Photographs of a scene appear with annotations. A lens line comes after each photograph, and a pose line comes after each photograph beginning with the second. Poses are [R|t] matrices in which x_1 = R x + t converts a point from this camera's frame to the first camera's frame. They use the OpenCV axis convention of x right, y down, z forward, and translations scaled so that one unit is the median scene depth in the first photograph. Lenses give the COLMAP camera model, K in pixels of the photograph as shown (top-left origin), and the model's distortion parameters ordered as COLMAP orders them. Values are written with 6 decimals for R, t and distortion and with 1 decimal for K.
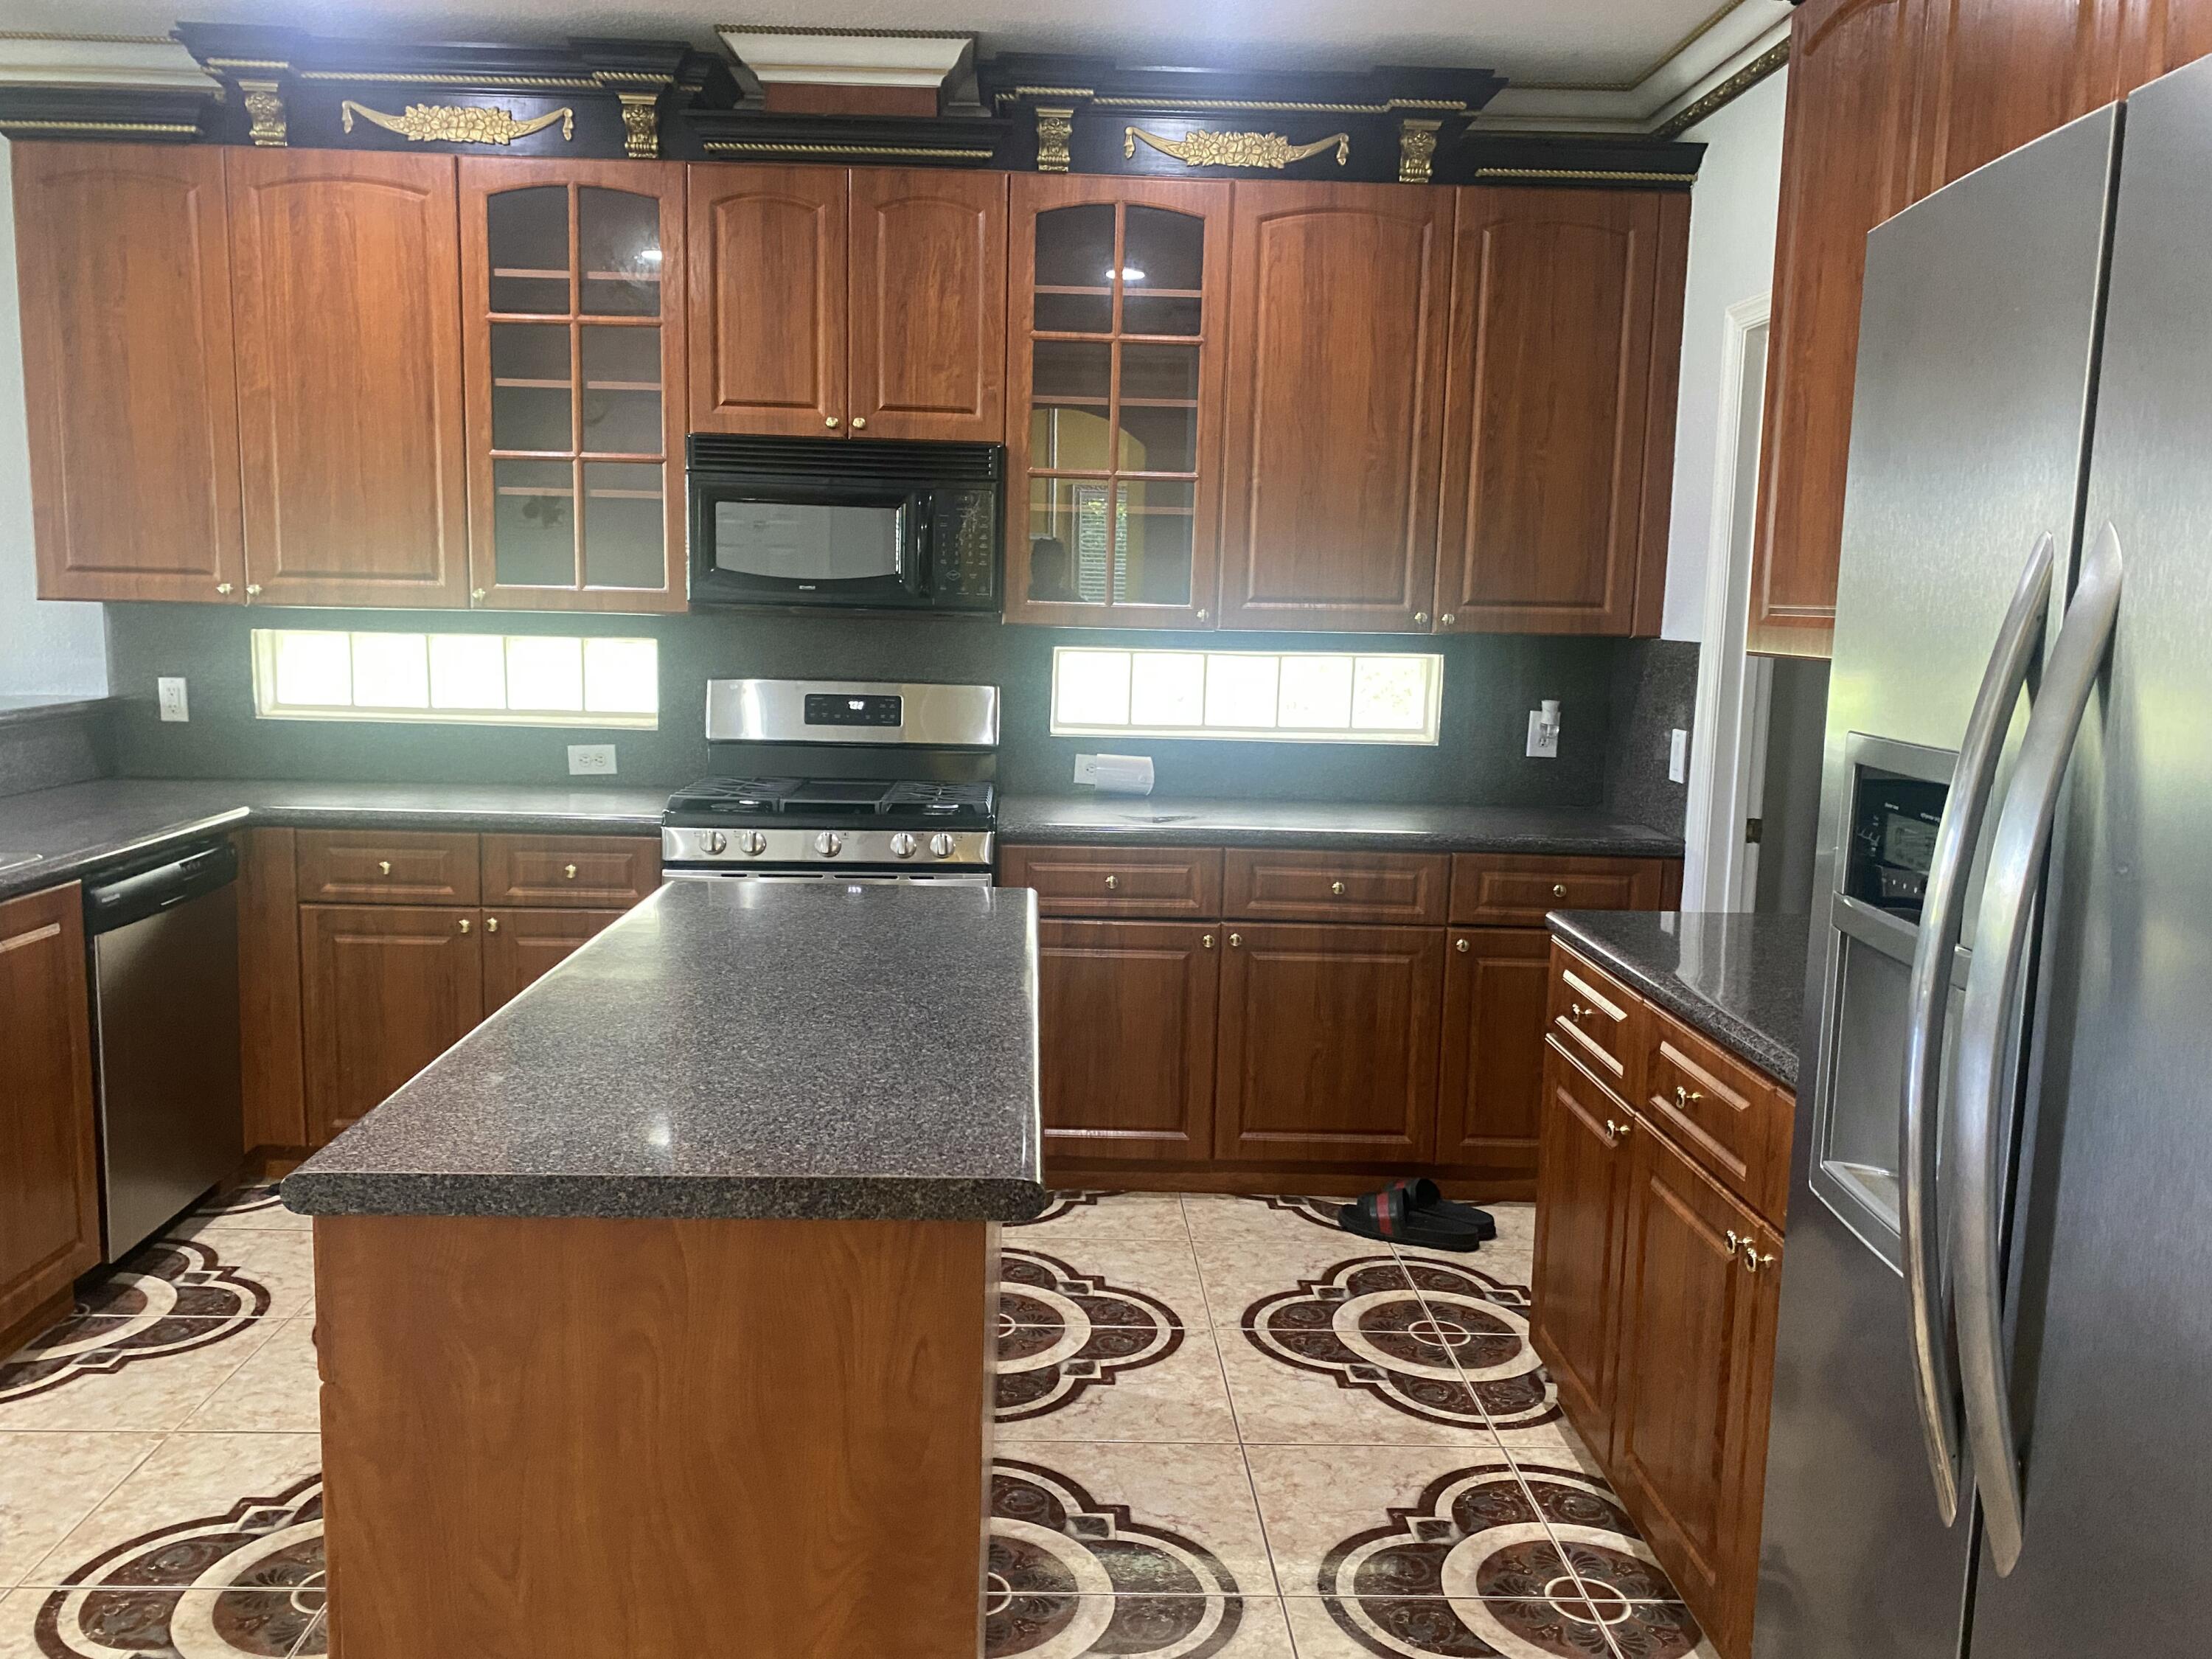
lens RADIAL K [[1689.9, 0, 1091.2], [0, 1689.9, 825.7], [0, 0, 1]] dist [0.040857, -0.066799]
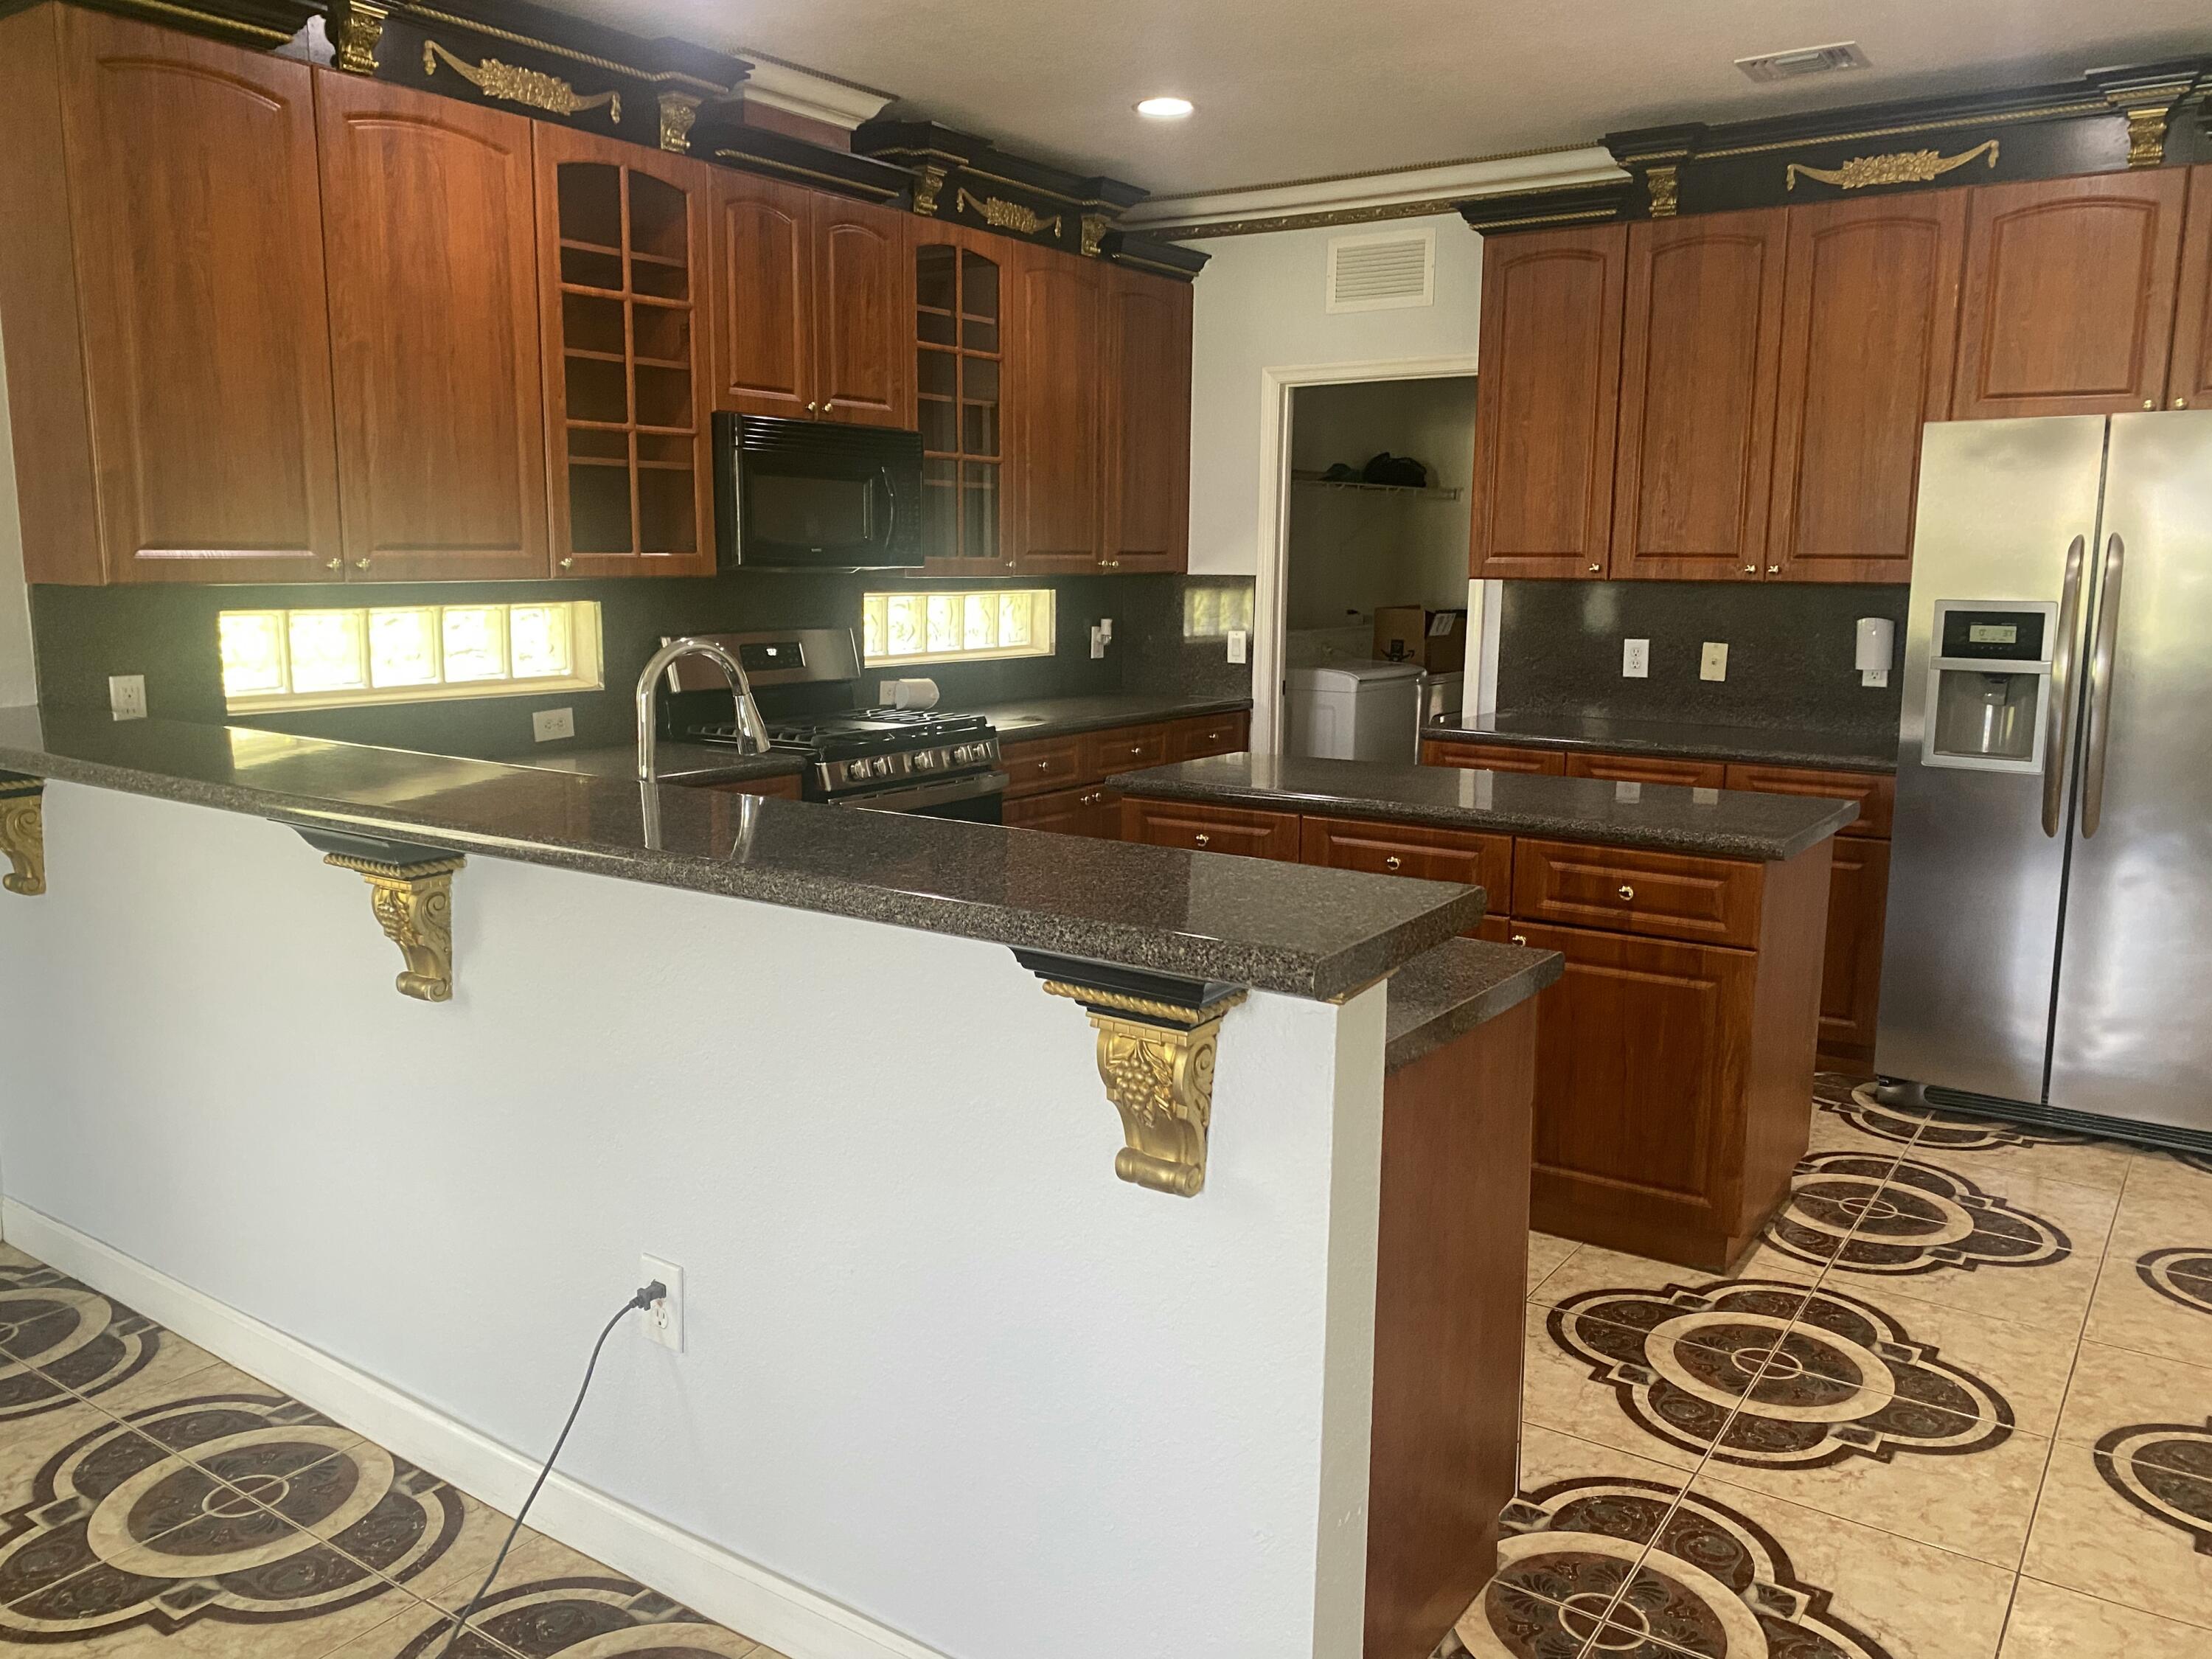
lens RADIAL K [[1689.9, 0, 1091.2], [0, 1689.9, 825.7], [0, 0, 1]] dist [0.040857, -0.066799]
pose [[0.602116, -0.146549, 0.784844, -1.002085], [0.116709, 0.988606, 0.095059, -0.042584], [-0.789832, 0.034362, 0.612360, 0.146760]]
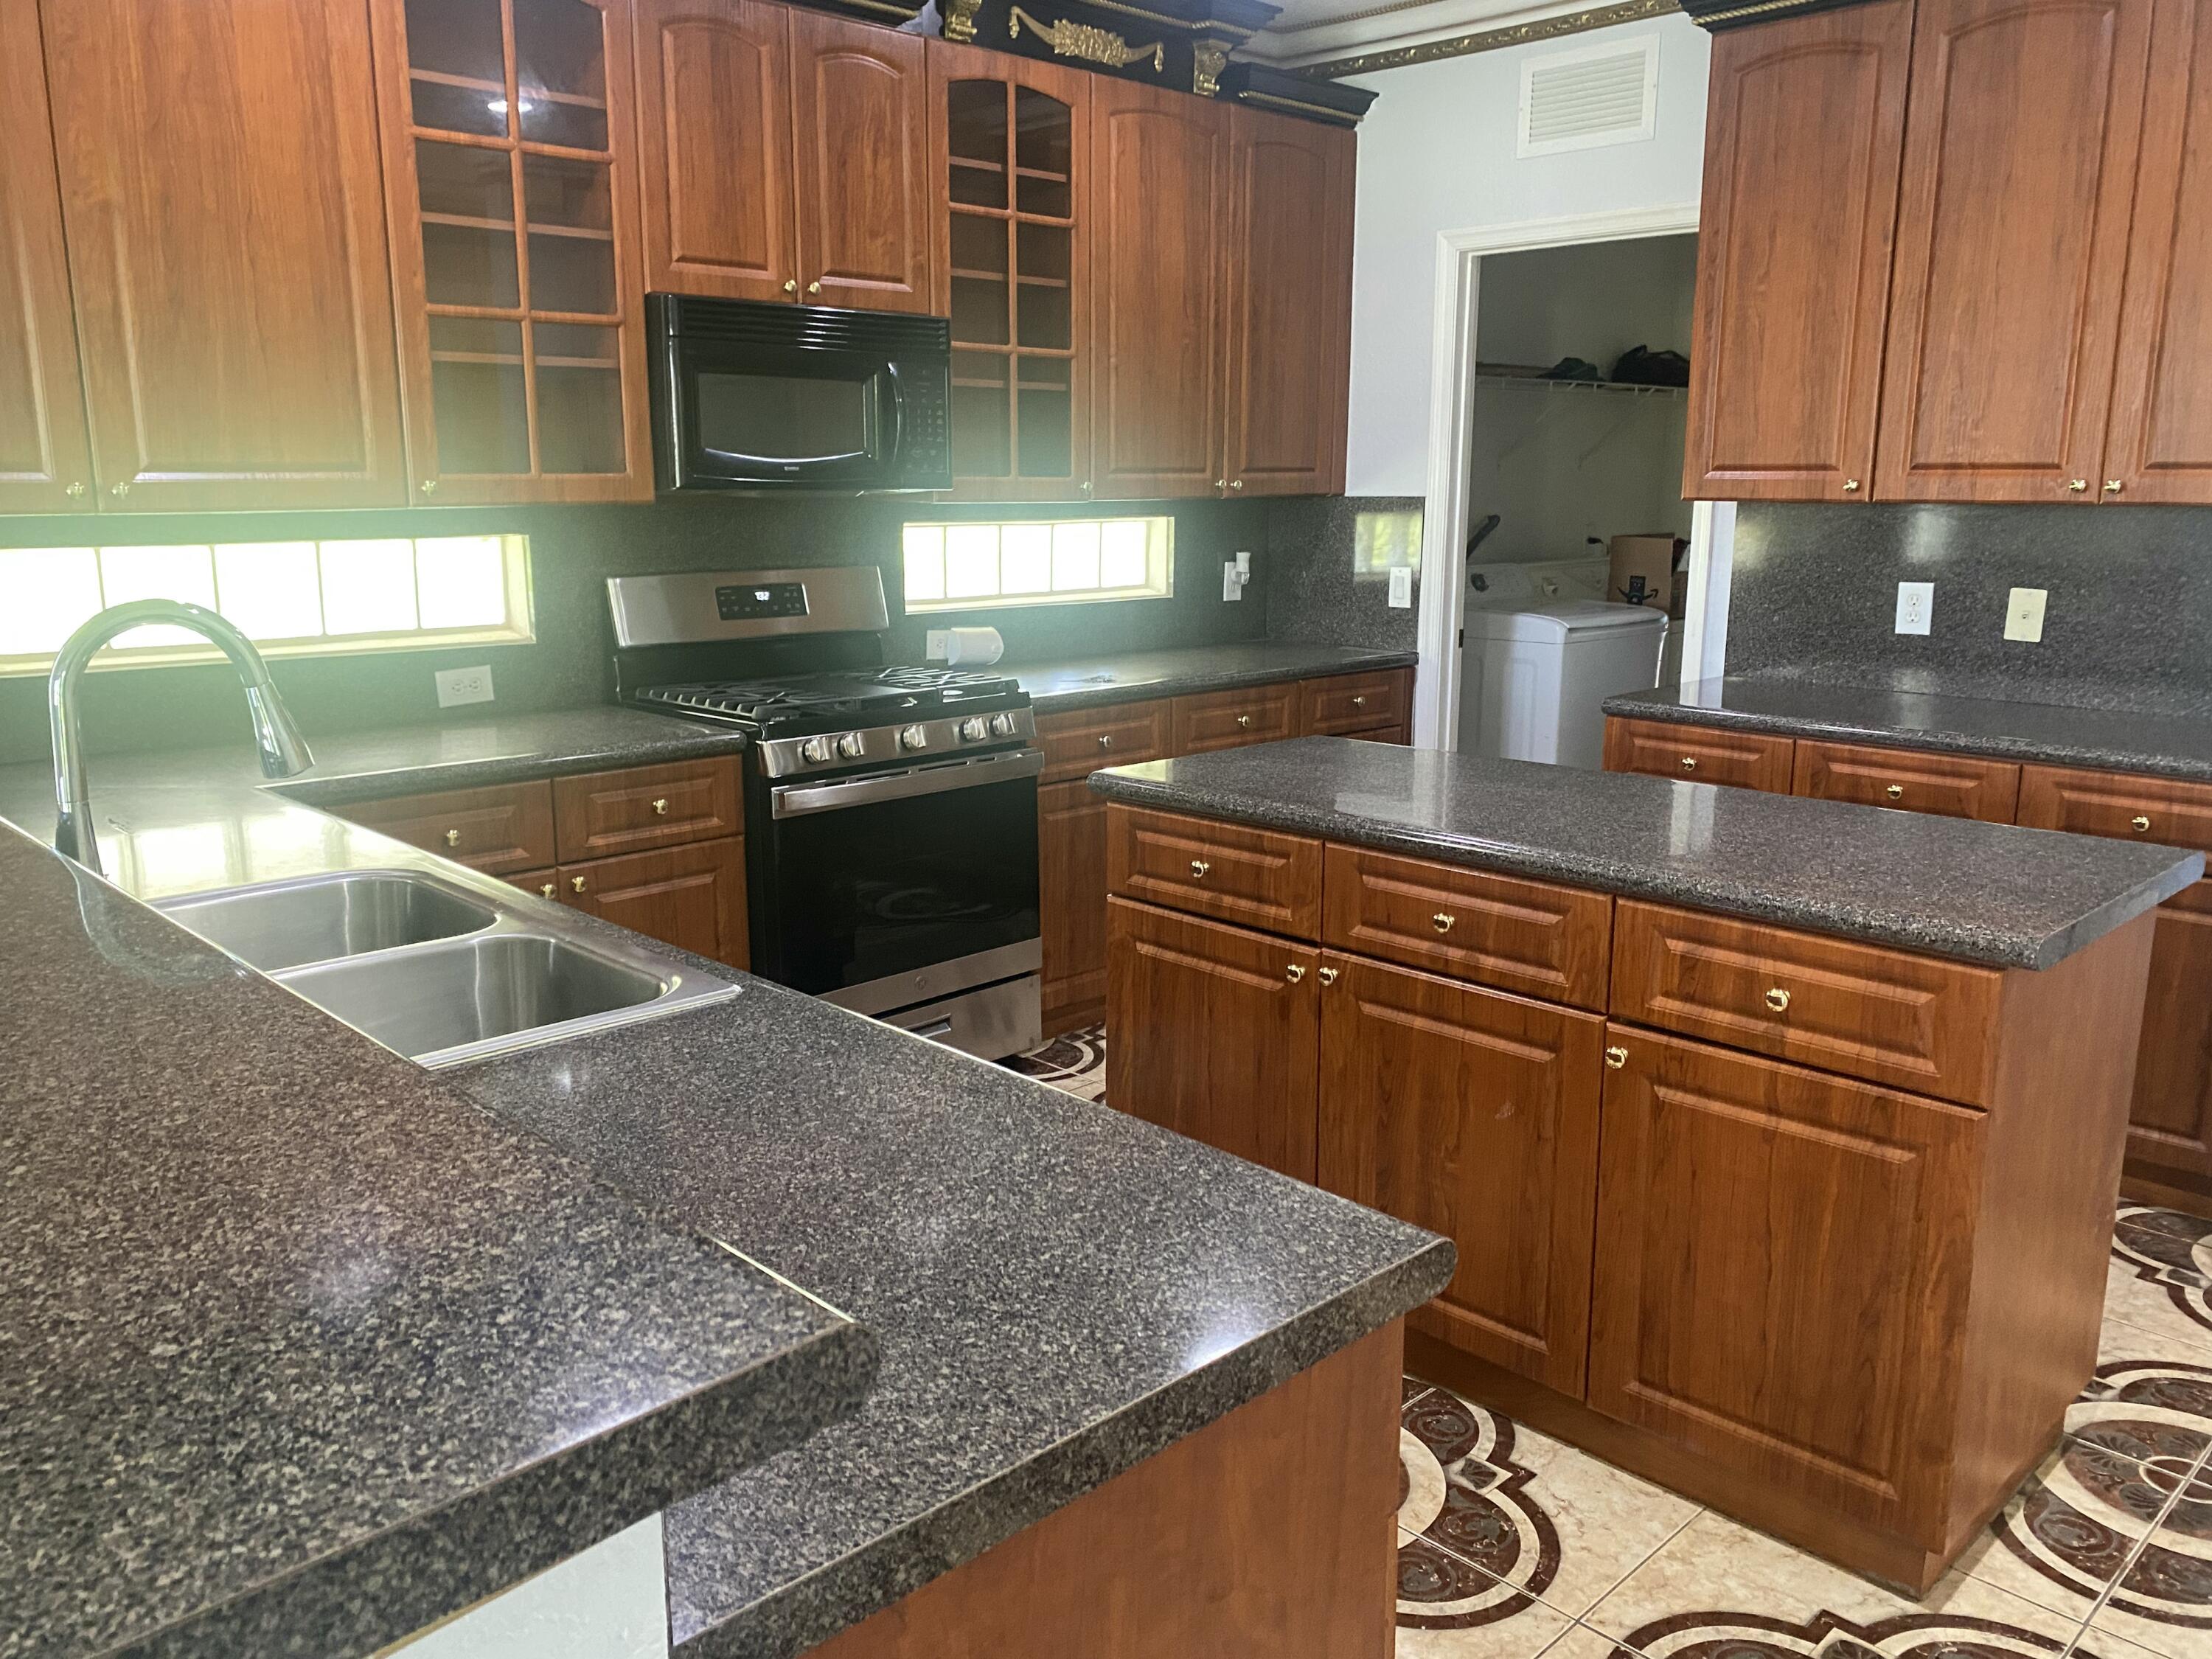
lens RADIAL K [[1699.0, 0, 1094.7], [0, 1699.0, 822.0], [0, 0, 1]] dist [0.004250, 0.002265]
pose [[0.742071, -0.157613, 0.651528, -0.684237], [0.110354, 0.987427, 0.113182, -0.037665], [-0.661176, -0.012090, 0.750134, 0.195322]]
